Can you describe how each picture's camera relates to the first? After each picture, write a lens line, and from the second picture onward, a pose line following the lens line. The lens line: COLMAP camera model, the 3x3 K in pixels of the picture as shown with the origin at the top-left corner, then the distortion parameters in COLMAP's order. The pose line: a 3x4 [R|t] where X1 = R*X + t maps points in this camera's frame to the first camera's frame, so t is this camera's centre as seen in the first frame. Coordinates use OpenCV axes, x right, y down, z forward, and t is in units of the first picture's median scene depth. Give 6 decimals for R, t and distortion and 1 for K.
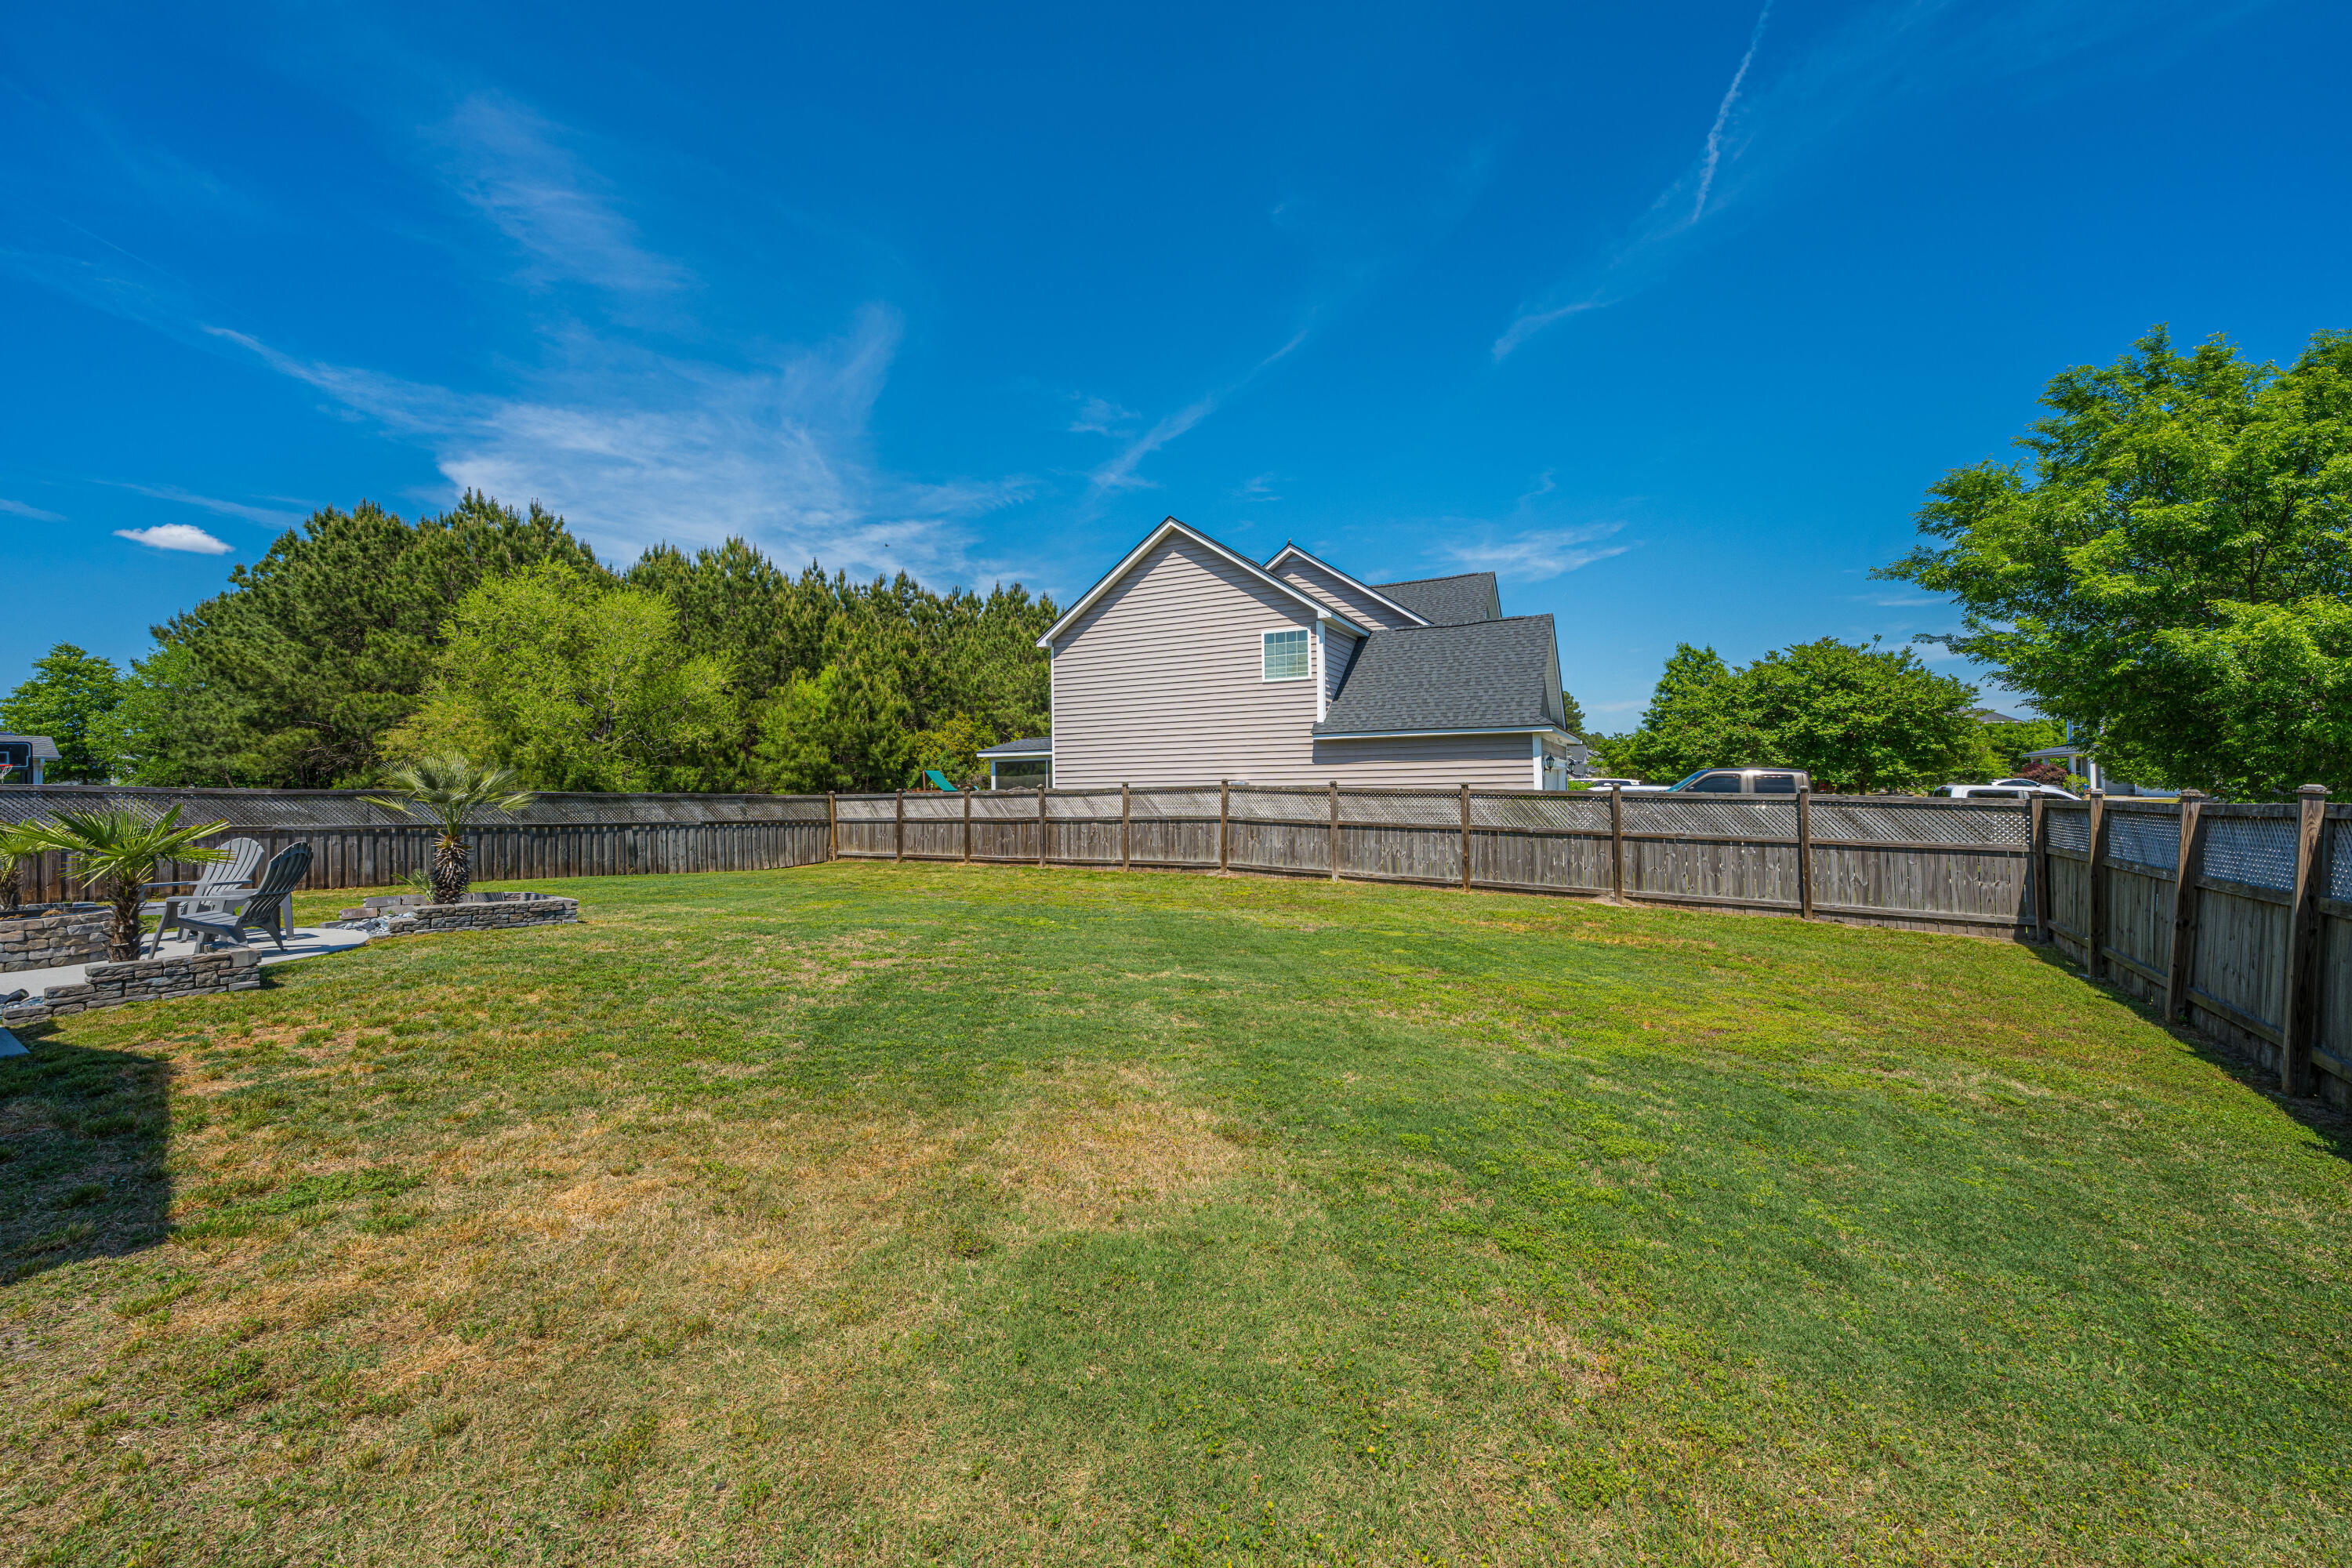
lens RADIAL K [[947.6, 0, 1218.3], [0, 947.6, 801.4], [0, 0, 1]] dist [0.000582, -0.000225]
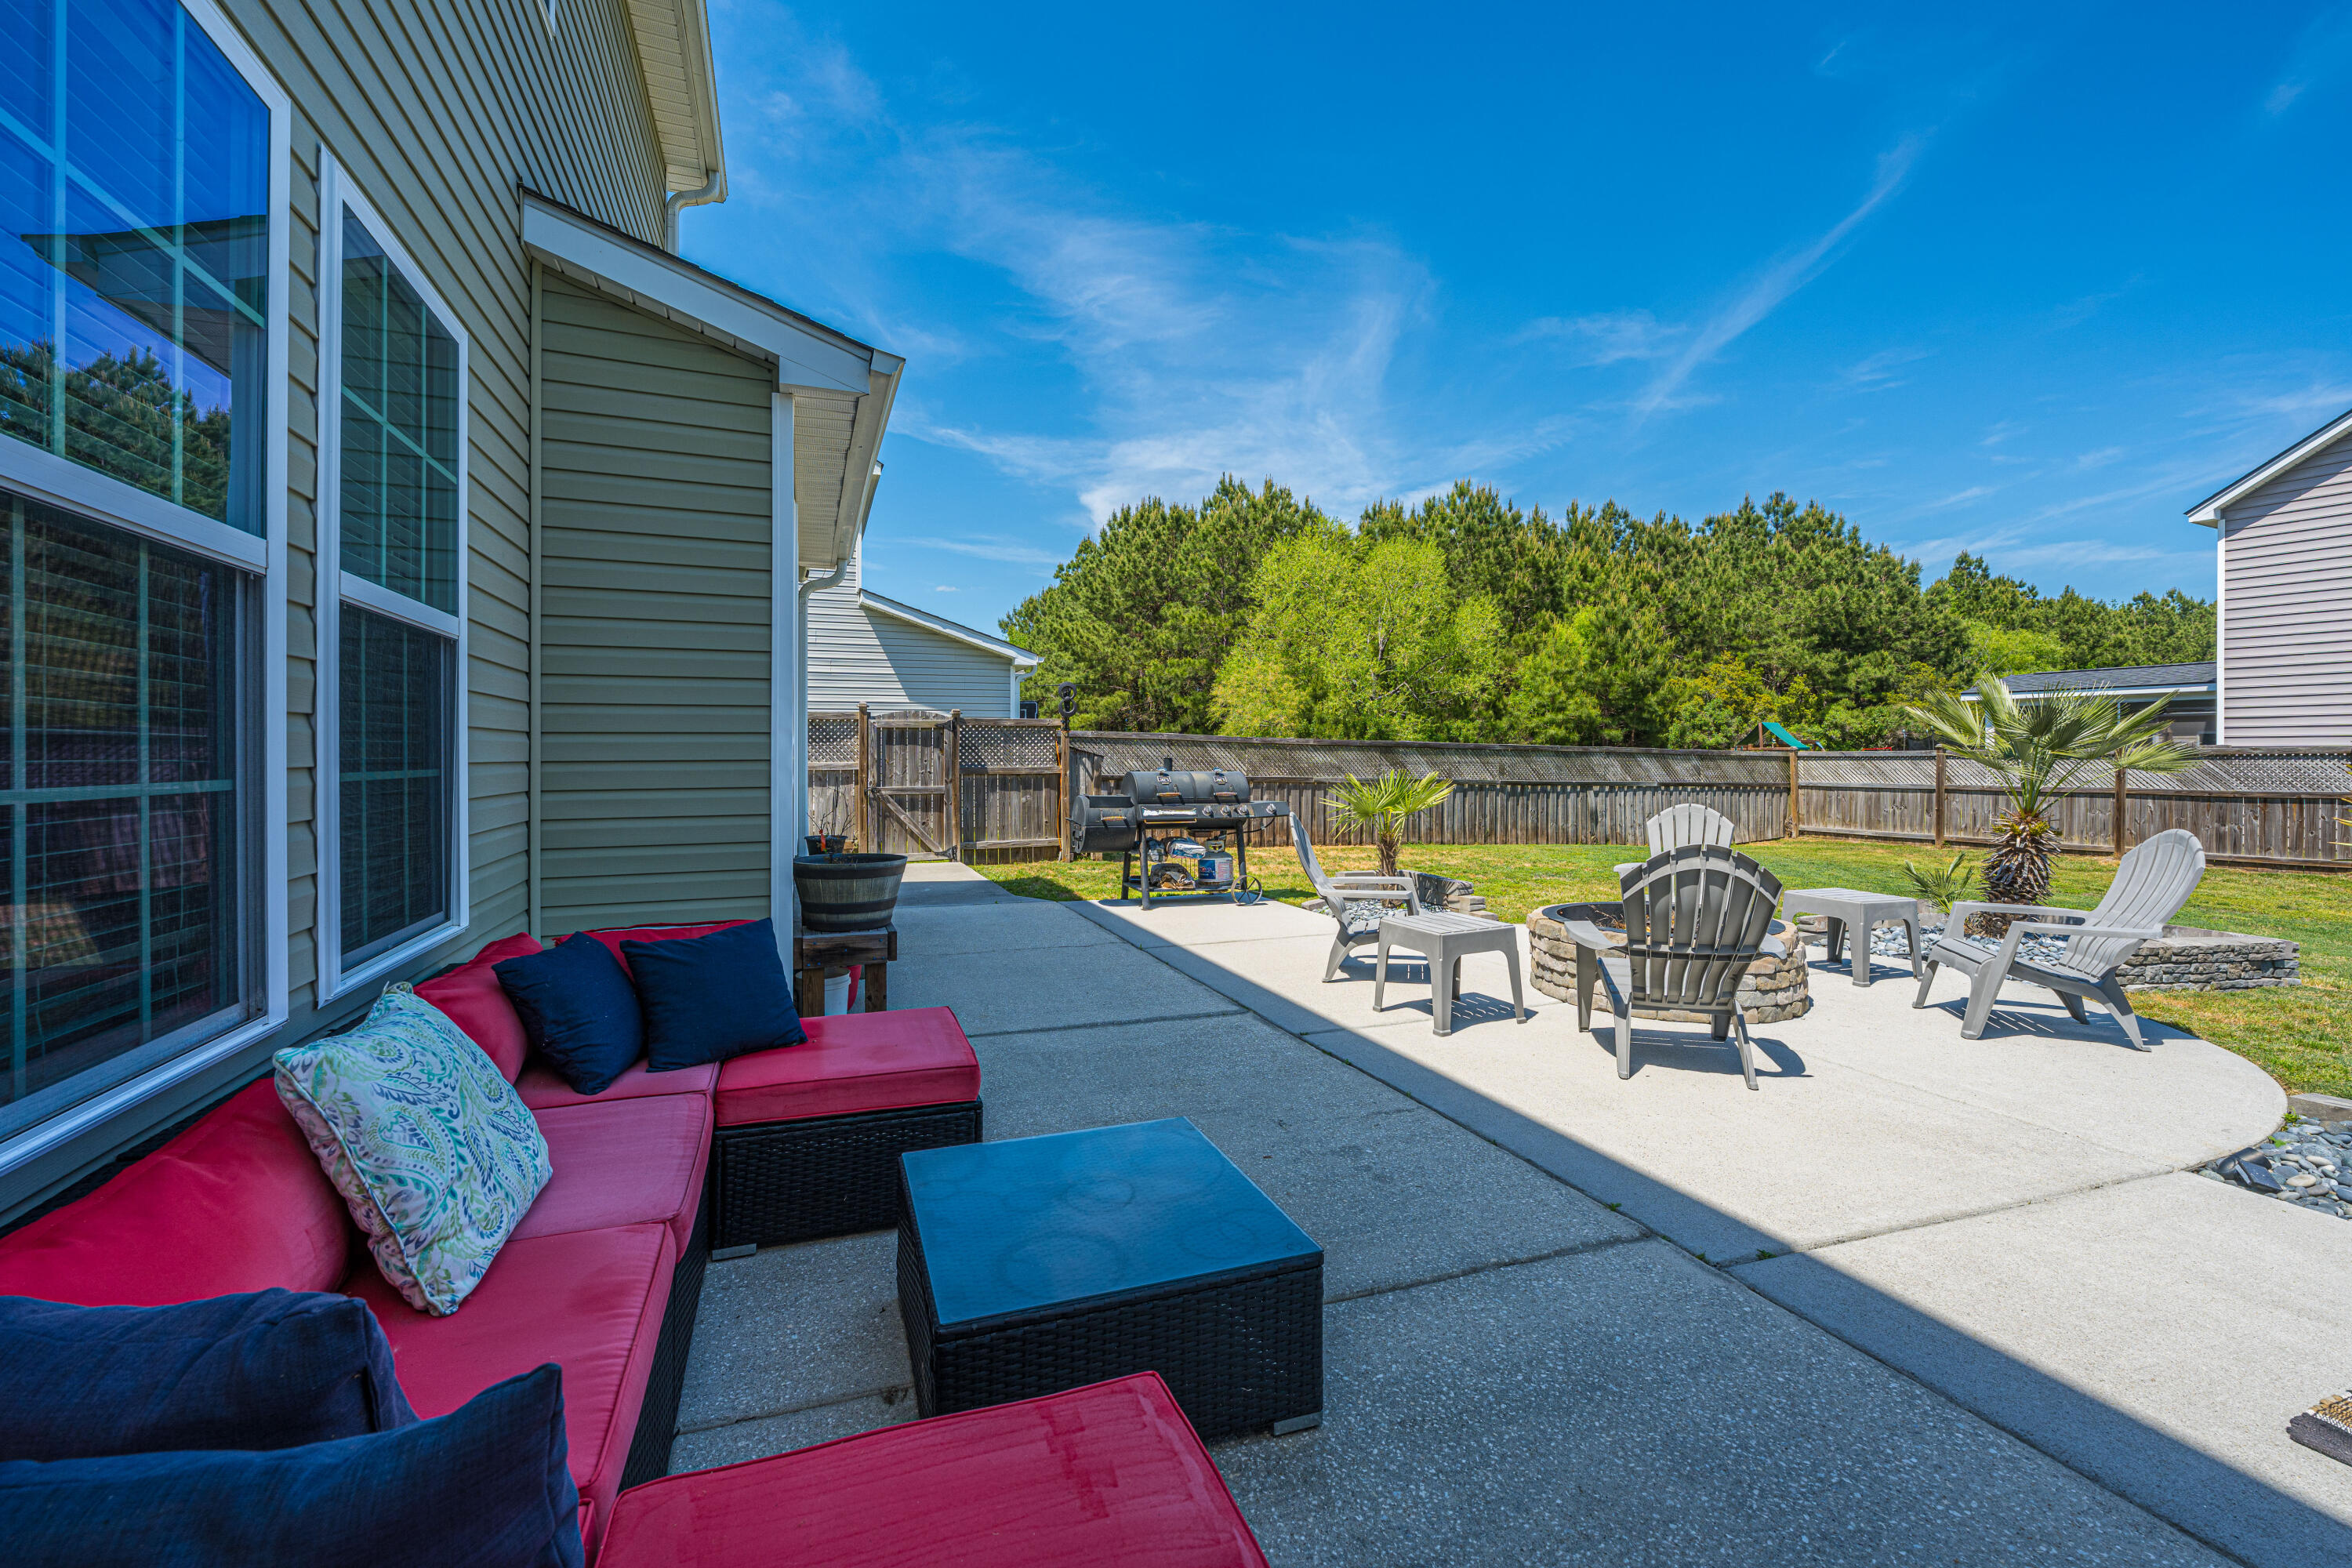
lens RADIAL K [[947.6, 0, 1142.3], [0, 947.6, 763.0], [0, 0, 1]] dist [0.000582, -0.000225]
pose [[0.811080, 0.018540, -0.584642, -0.439846], [-0.017346, 0.999820, 0.007641, 0.005927], [0.584678, 0.003943, 0.811256, 0.091623]]
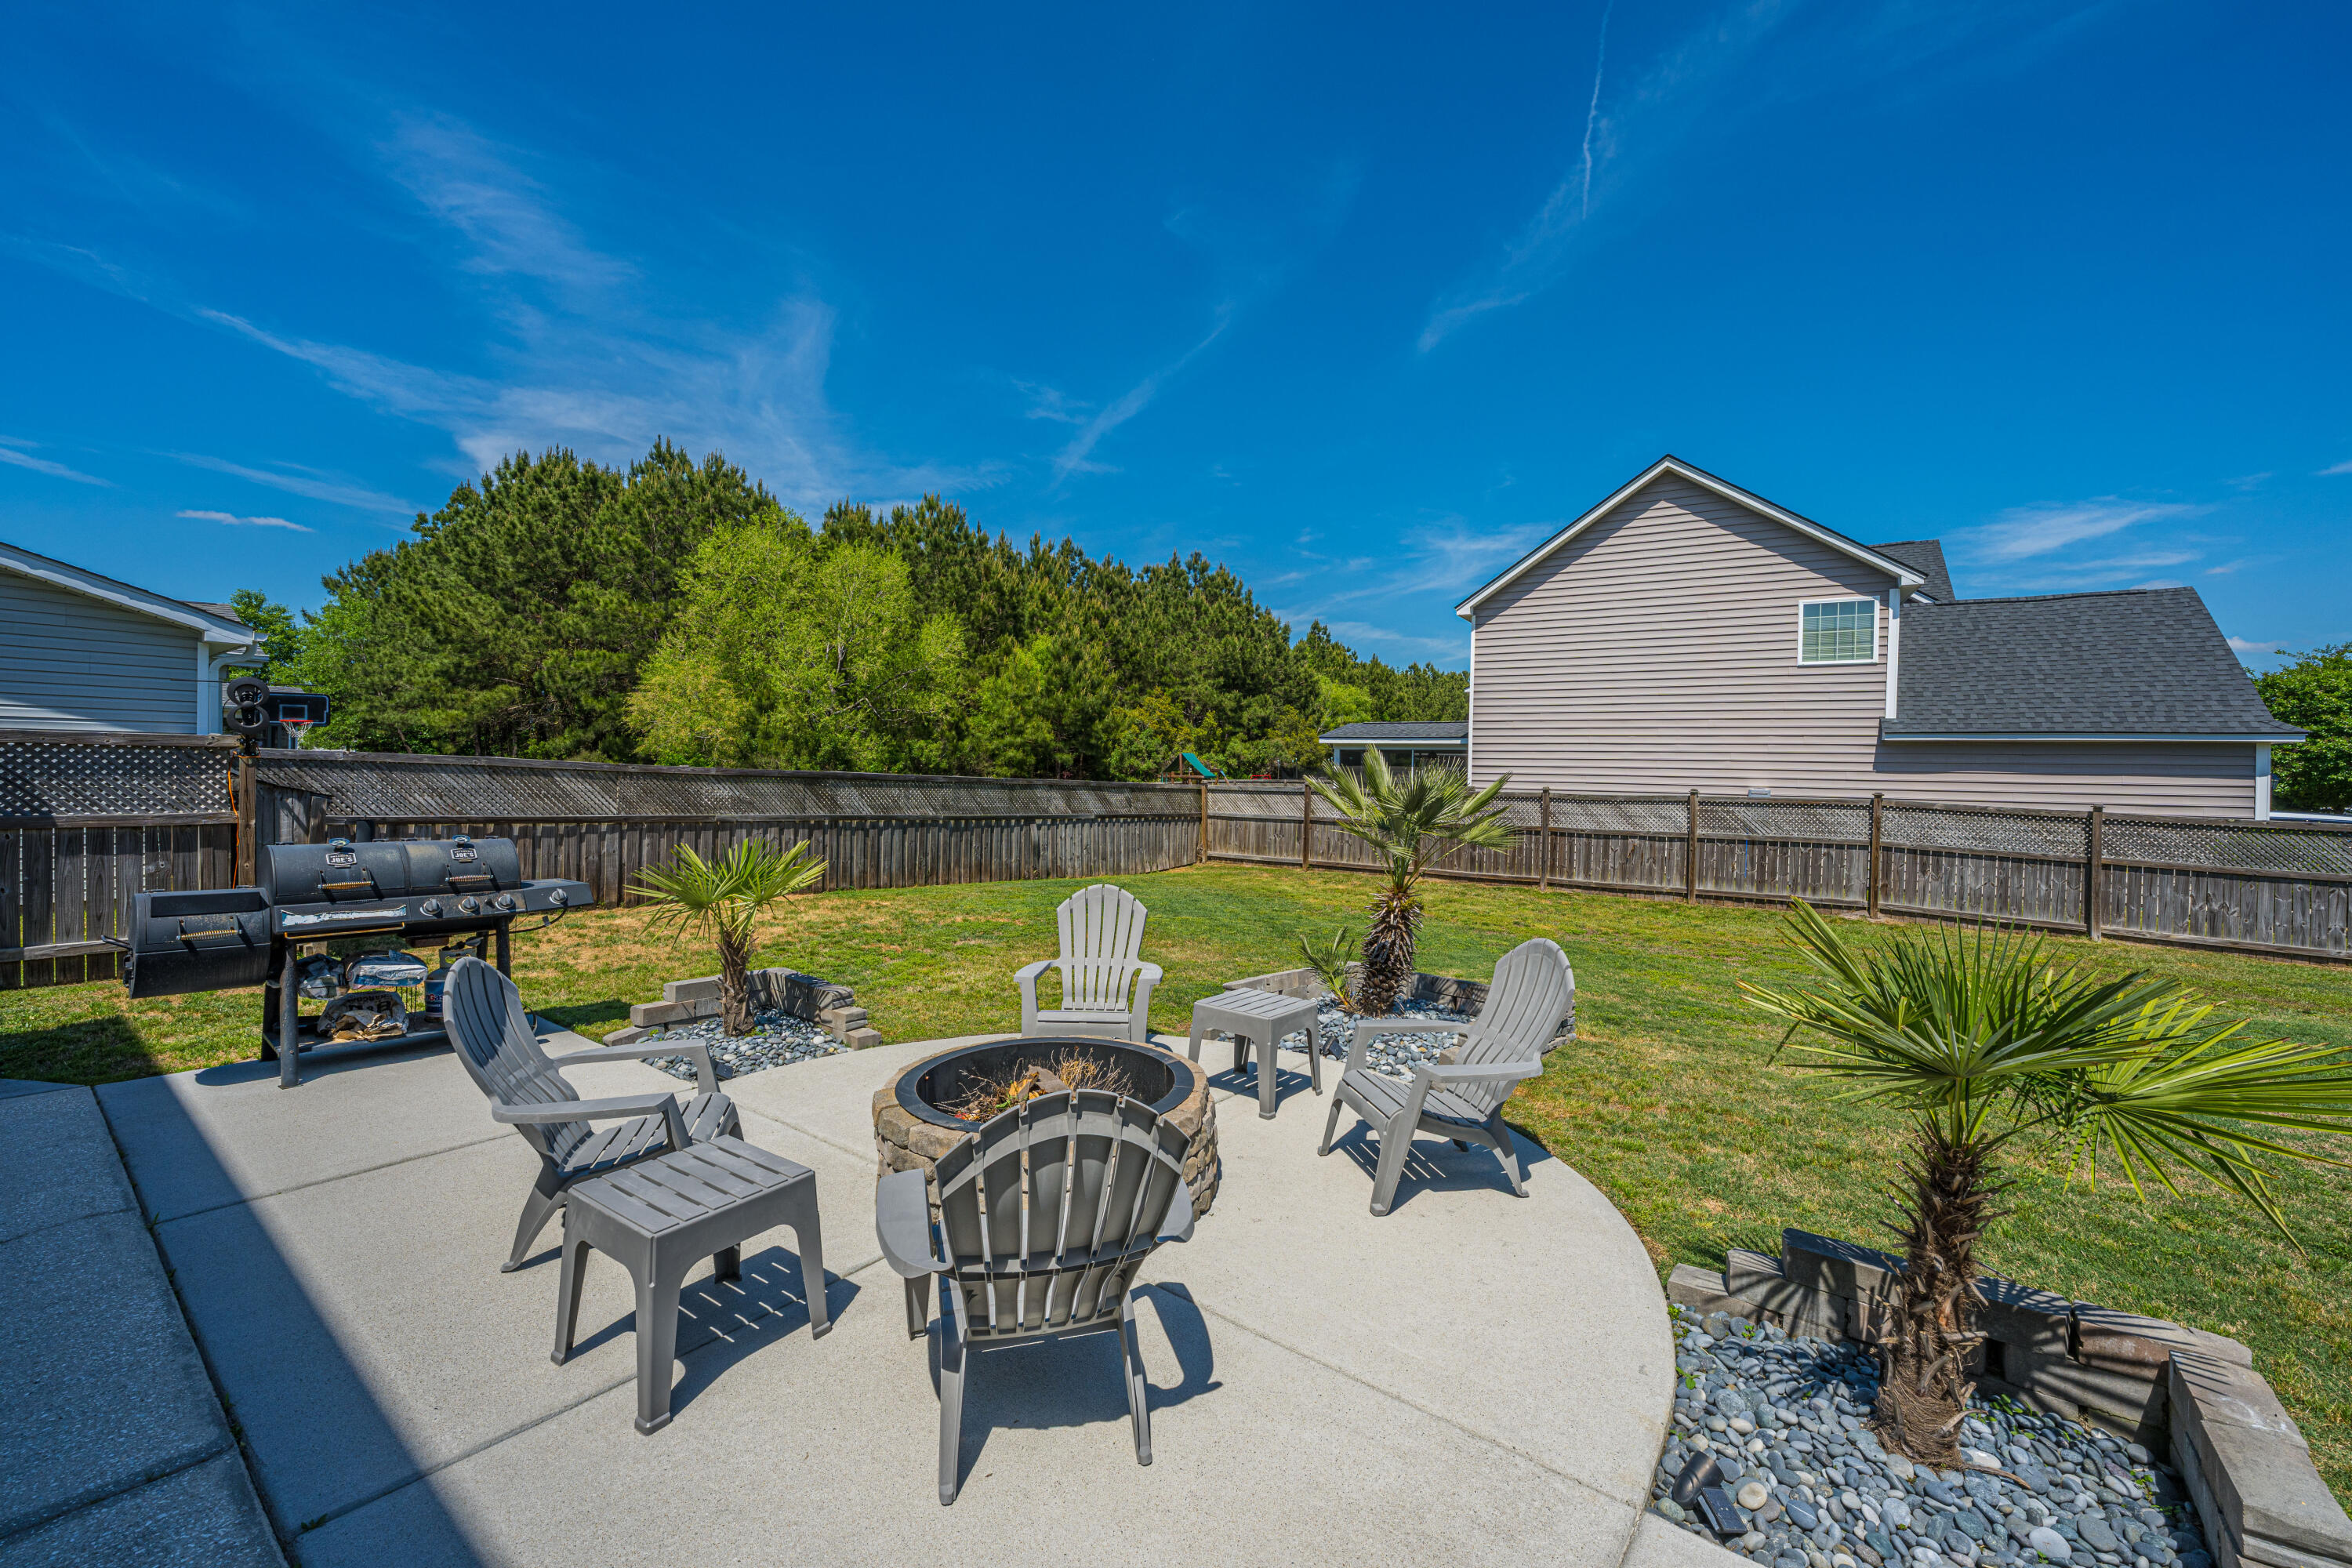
lens RADIAL K [[947.6, 0, 1160.1], [0, 947.6, 791.5], [0, 0, 1]] dist [0.000582, -0.000225]
pose [[0.996949, 0.037922, -0.068221, -0.442919], [-0.037325, 0.999253, 0.010002, -0.009086], [0.068549, -0.007425, 0.997620, 0.181701]]
